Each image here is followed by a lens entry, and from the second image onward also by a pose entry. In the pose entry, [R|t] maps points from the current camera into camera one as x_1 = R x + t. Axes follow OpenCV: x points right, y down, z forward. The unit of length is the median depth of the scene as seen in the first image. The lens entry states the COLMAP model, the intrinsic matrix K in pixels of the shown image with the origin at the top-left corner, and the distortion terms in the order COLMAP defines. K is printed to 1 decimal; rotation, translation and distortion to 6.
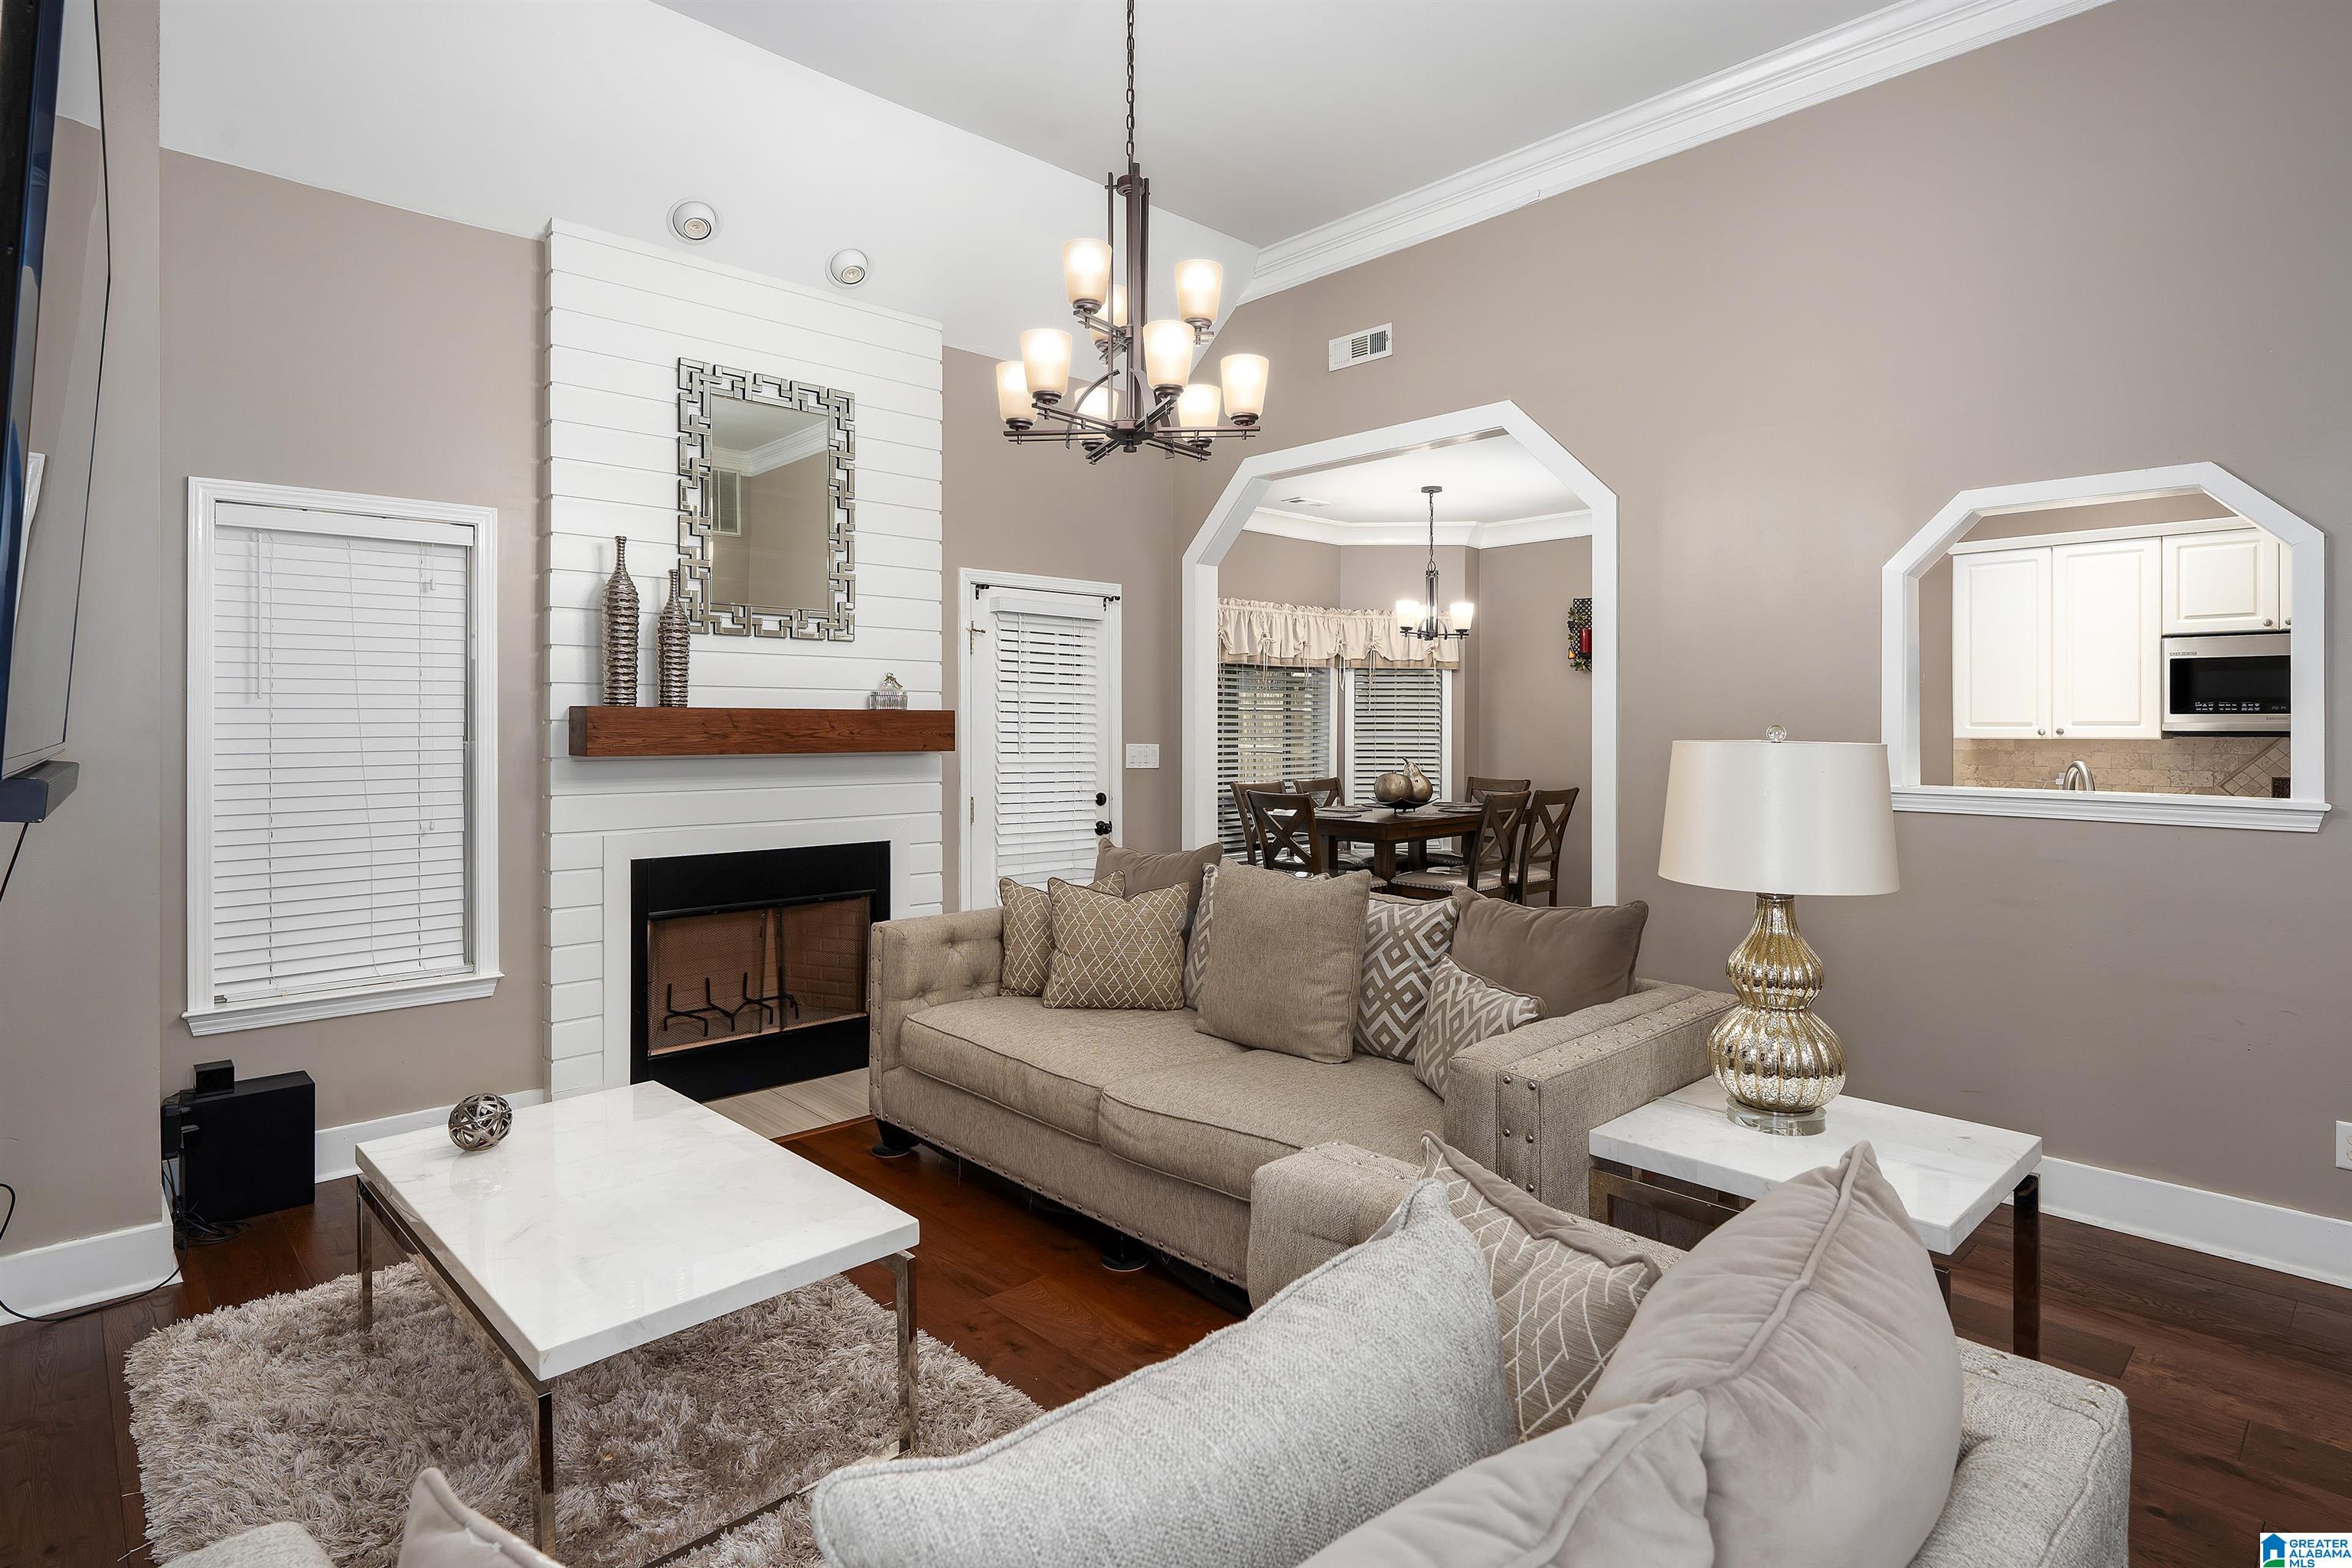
lens RADIAL K [[1187.1, 0, 1189.5], [0, 1187.1, 728.1], [0, 0, 1]] dist [-0.002159, 0.001805]
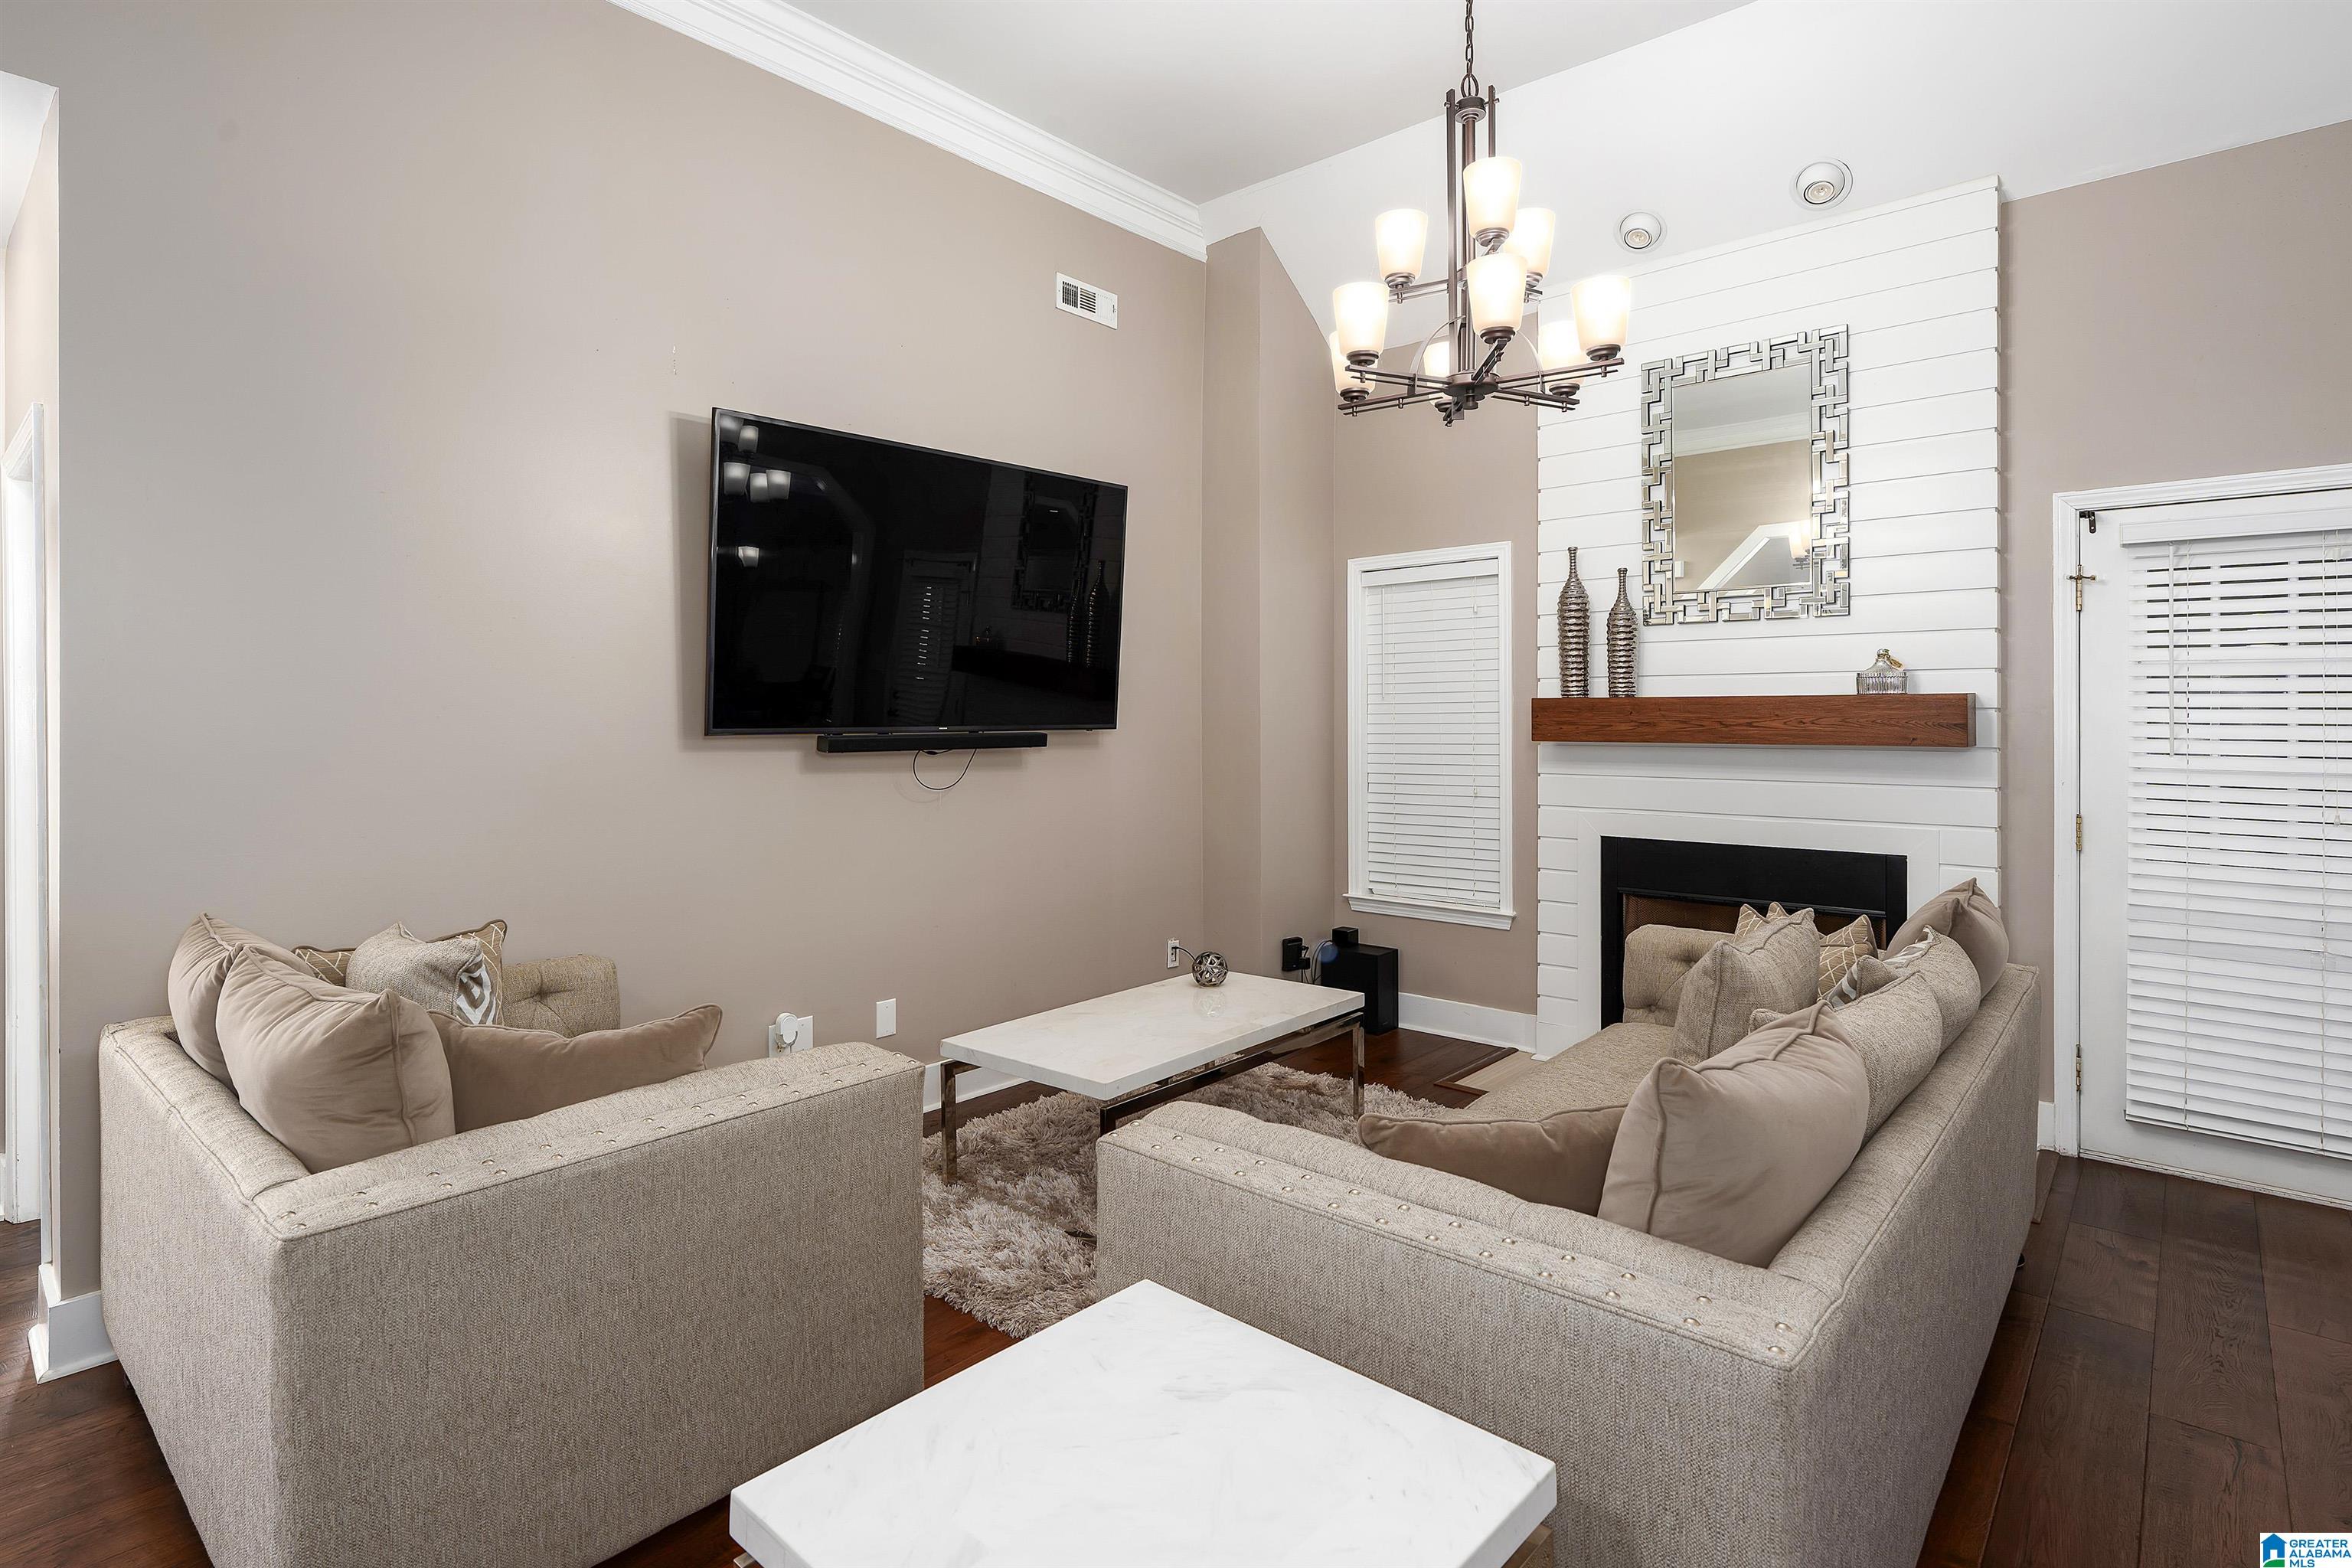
lens RADIAL K [[1187.1, 0, 1168.4], [0, 1187.1, 718.7], [0, 0, 1]] dist [-0.002159, 0.001805]
pose [[0.092591, 0.001643, -0.995703, 0.588826], [0.000024, 0.999999, 0.001652, 0.000134], [0.995704, -0.000177, 0.092591, 0.492035]]
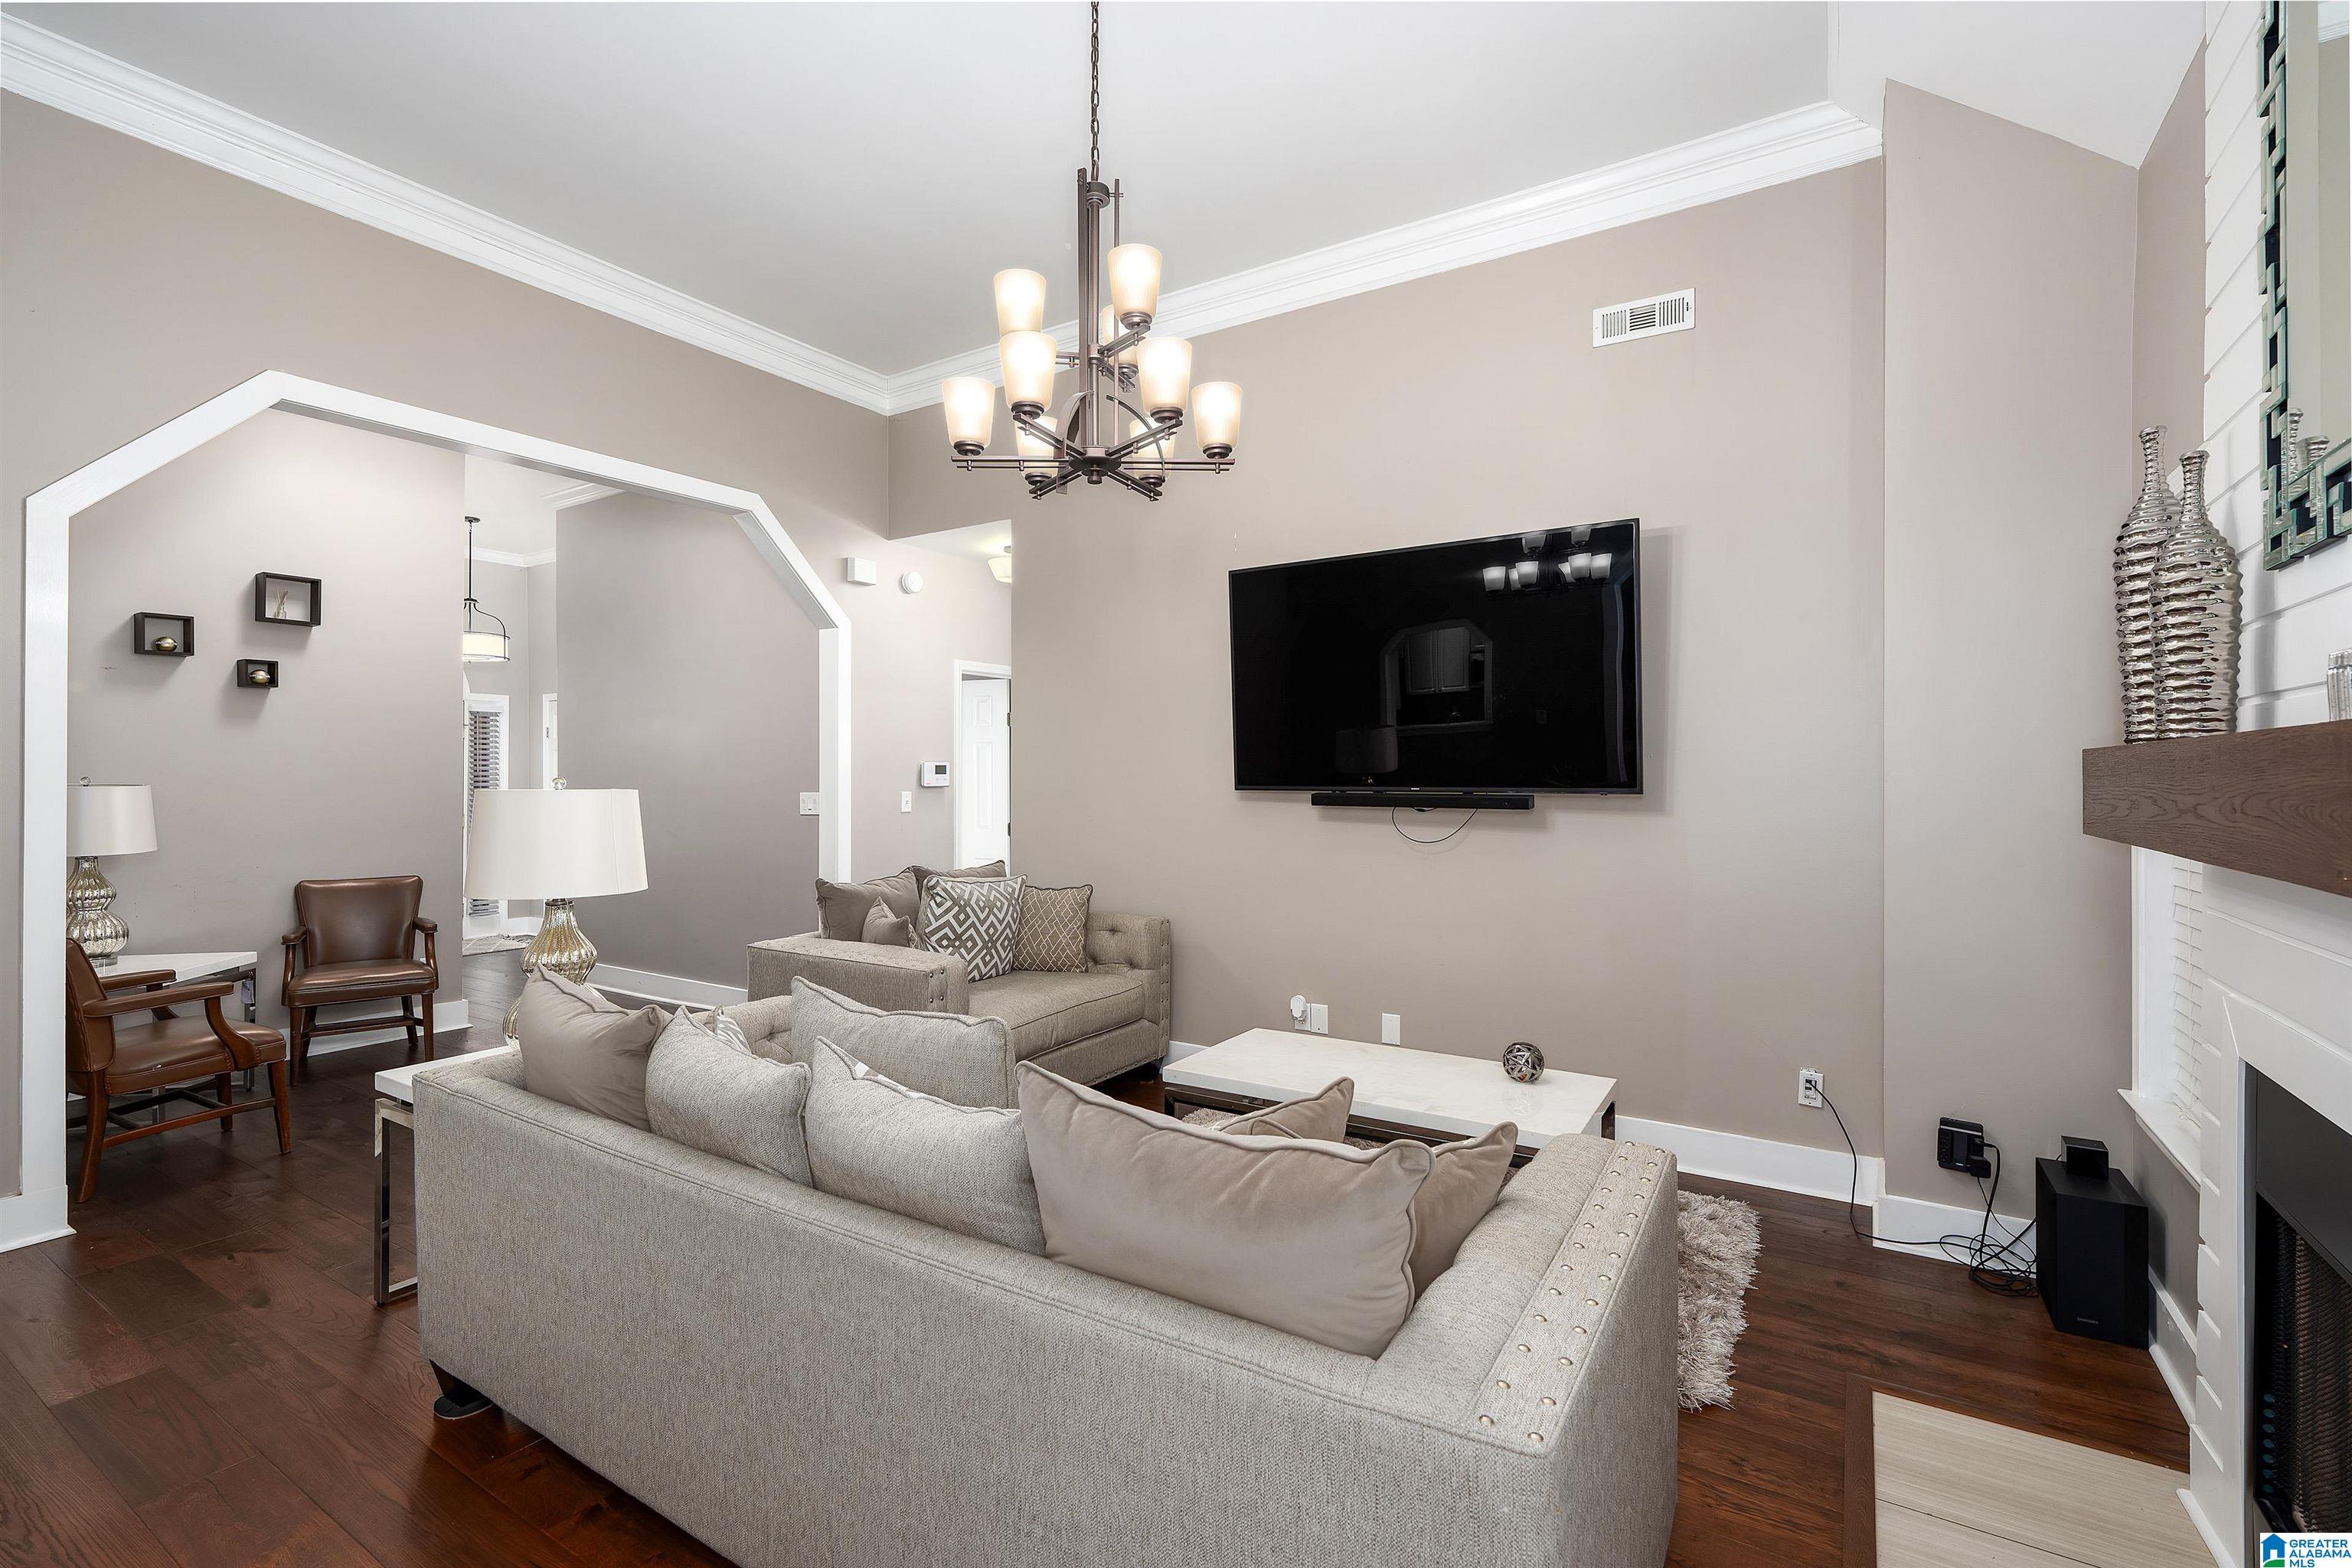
lens RADIAL K [[1054.3, 0, 1177.4], [0, 1054.3, 775.7], [0, 0, 1]] dist [-0.003258, 0.000477]
pose [[-0.969042, -0.006540, -0.246809, 0.085445], [-0.006452, 0.999979, -0.001168, 0.000073], [0.246811, 0.000461, -0.969063, 1.266158]]
